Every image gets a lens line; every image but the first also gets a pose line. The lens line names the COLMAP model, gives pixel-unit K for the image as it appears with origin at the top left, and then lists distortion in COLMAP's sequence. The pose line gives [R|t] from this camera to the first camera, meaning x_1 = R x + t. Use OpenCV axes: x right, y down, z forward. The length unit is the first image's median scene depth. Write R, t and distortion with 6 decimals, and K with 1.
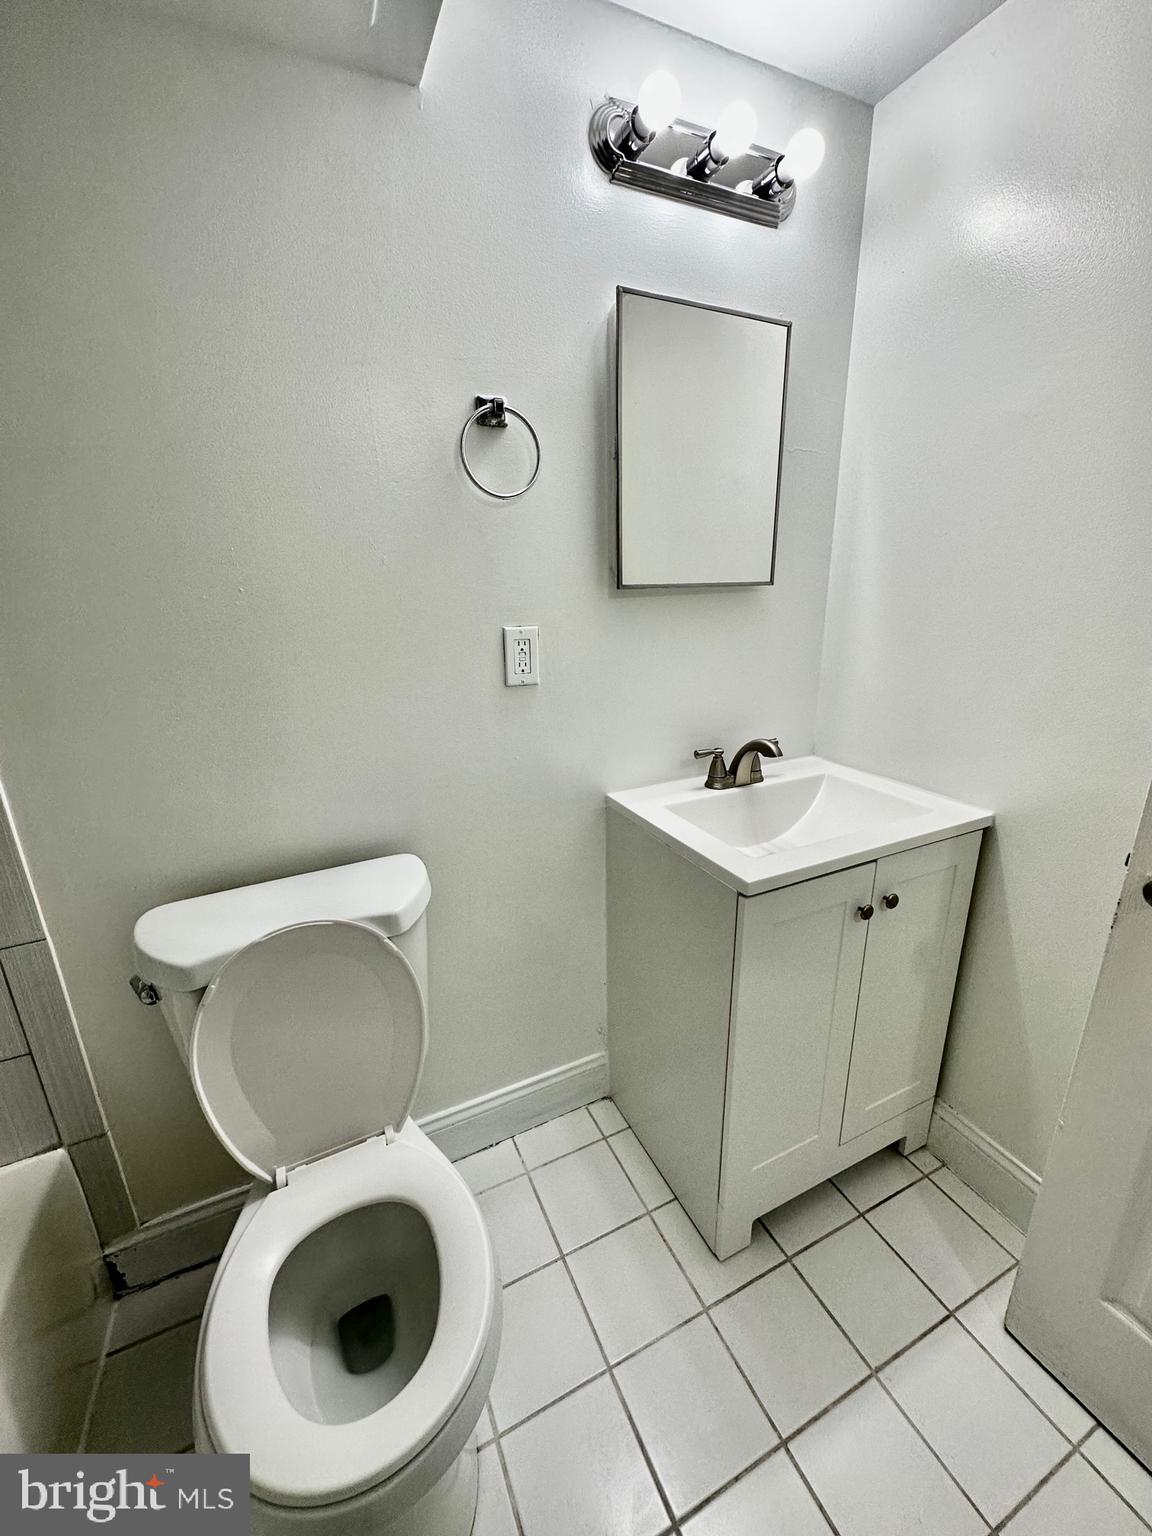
lens RADIAL K [[612.3, 0, 580.6], [0, 612.3, 766.6], [0, 0, 1]] dist [-0.002233, 0.000744]
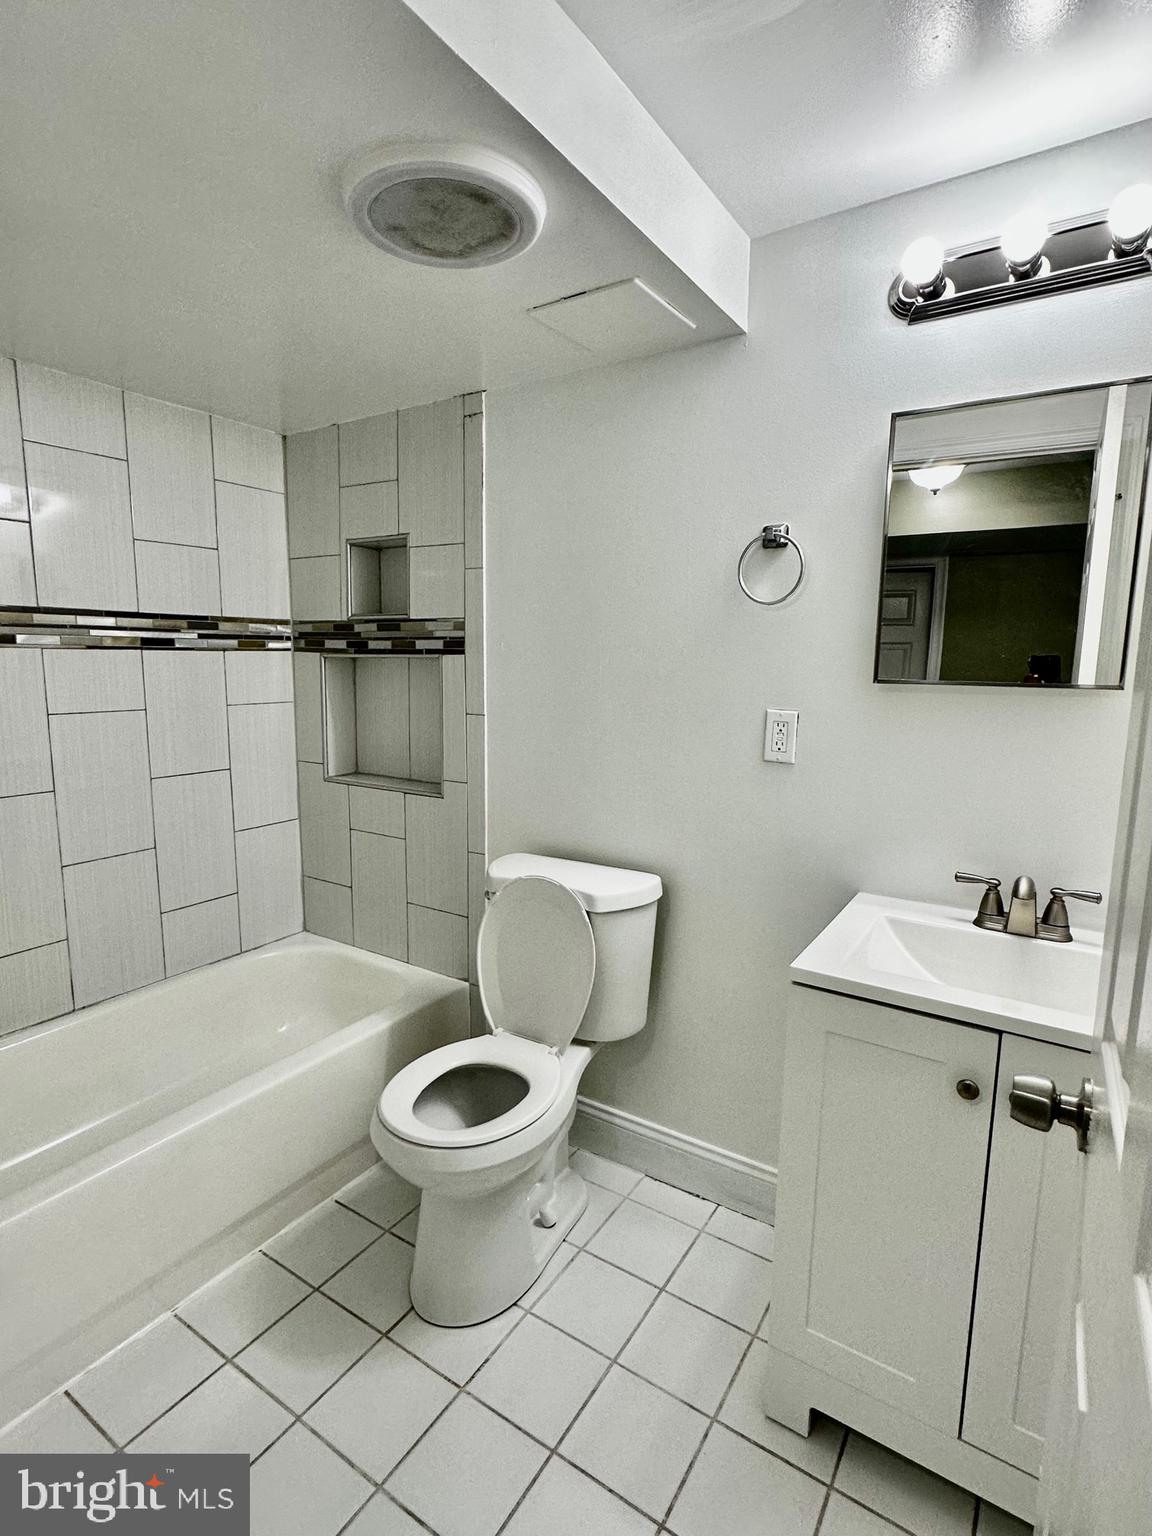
lens RADIAL K [[773.1, 0, 573.0], [0, 773.1, 768.9], [0, 0, 1]] dist [0.002176, -0.001691]
pose [[0.525459, 0.149077, -0.837657, 0.895847], [-0.270538, 0.962708, 0.001625, -0.023876], [0.806661, 0.225764, 0.546194, -0.056791]]
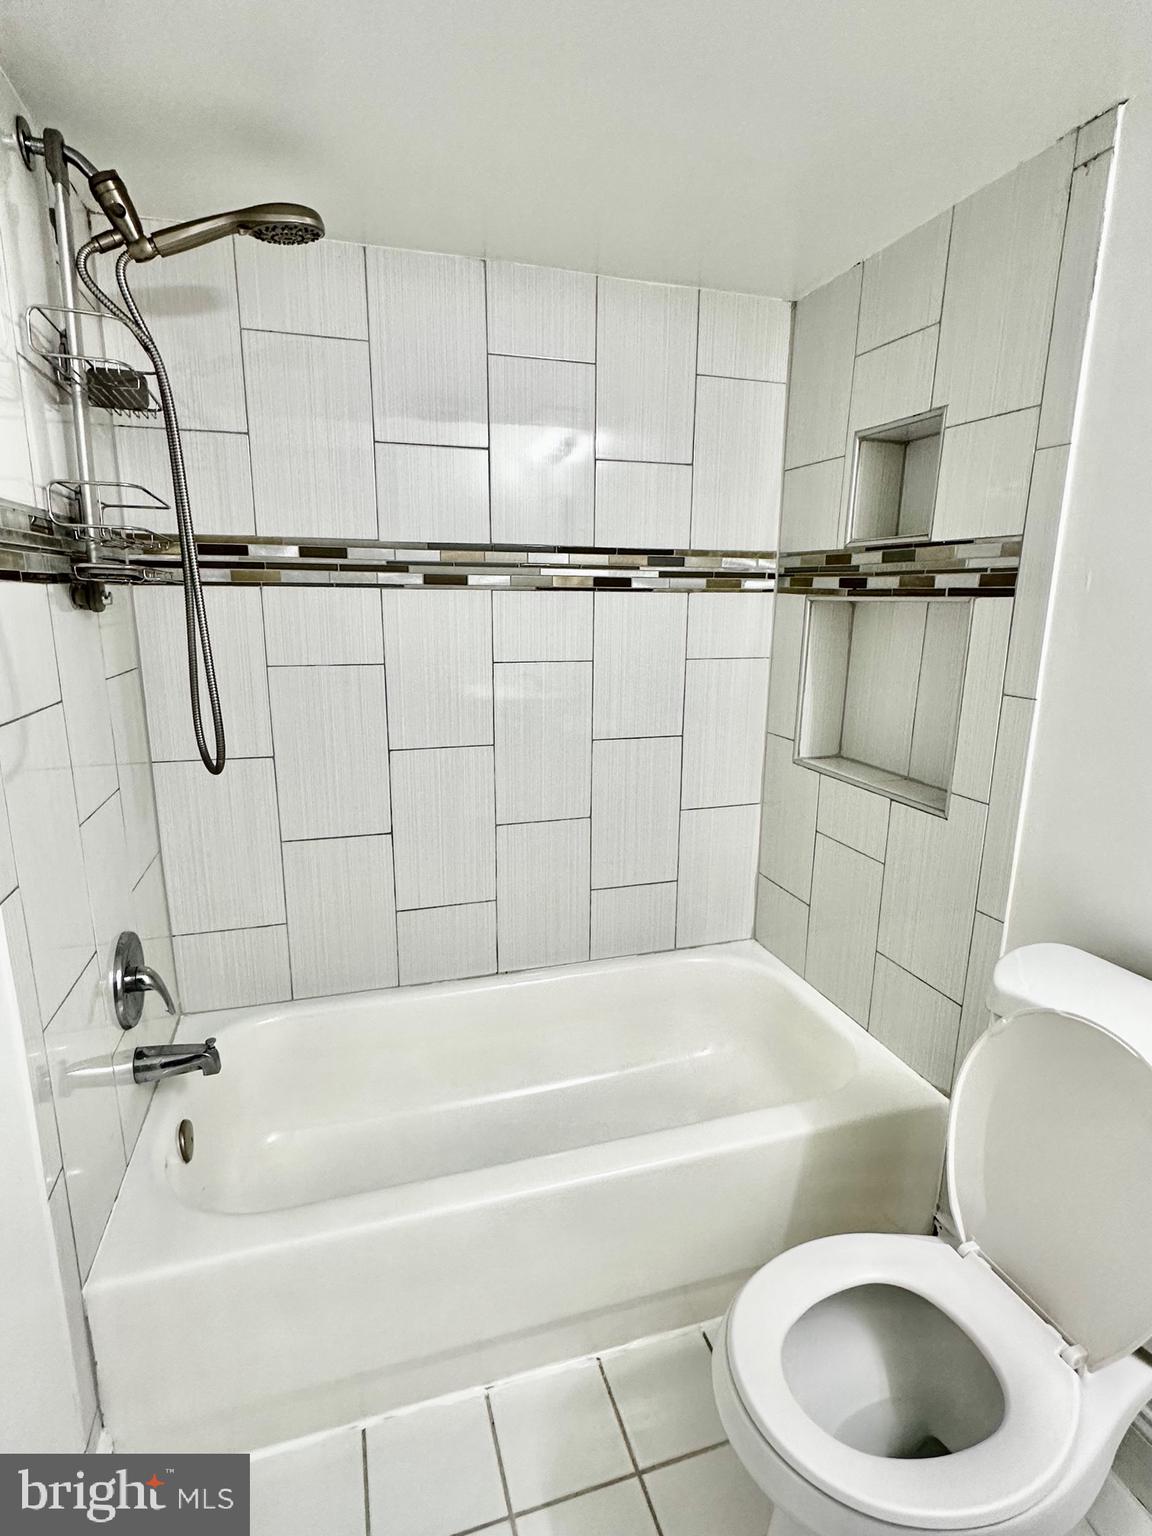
lens RADIAL K [[773.1, 0, 575.2], [0, 773.1, 765.8], [0, 0, 1]] dist [0.002176, -0.001691]
pose [[-0.134748, 0.235092, -0.962588, 0.409695], [-0.298064, 0.916838, 0.265643, -0.095217], [0.944987, 0.322707, -0.053469, 0.210457]]
